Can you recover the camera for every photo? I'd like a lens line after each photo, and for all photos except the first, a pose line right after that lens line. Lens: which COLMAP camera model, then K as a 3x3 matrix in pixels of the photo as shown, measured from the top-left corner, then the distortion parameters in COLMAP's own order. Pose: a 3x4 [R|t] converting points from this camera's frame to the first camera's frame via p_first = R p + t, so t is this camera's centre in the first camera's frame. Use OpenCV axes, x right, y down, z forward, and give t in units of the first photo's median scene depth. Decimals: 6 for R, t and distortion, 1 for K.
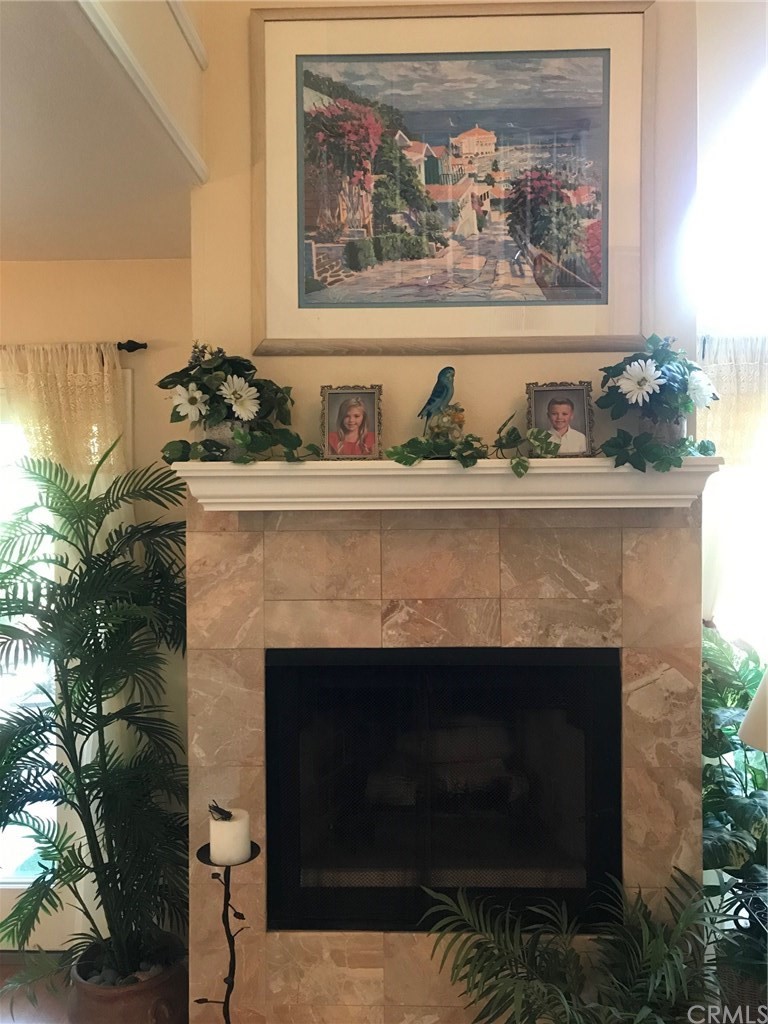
lens RADIAL K [[845.7, 0, 383.8], [0, 845.7, 509.6], [0, 0, 1]] dist [-0.011484, -0.010384]
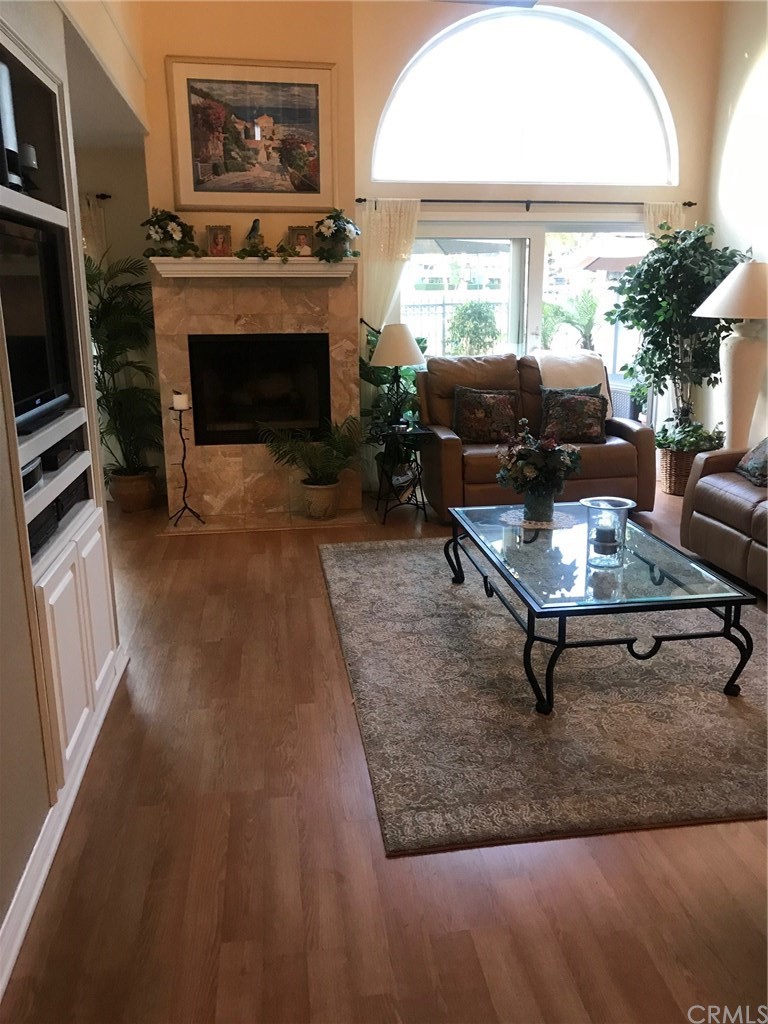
lens RADIAL K [[845.7, 0, 419.0], [0, 845.7, 525.0], [0, 0, 1]] dist [-0.011484, -0.010384]
pose [[0.979508, -0.045820, 0.196124, 0.014526], [-0.004242, 0.968868, 0.247542, 0.090509], [-0.201360, -0.243301, 0.948820, -1.689984]]
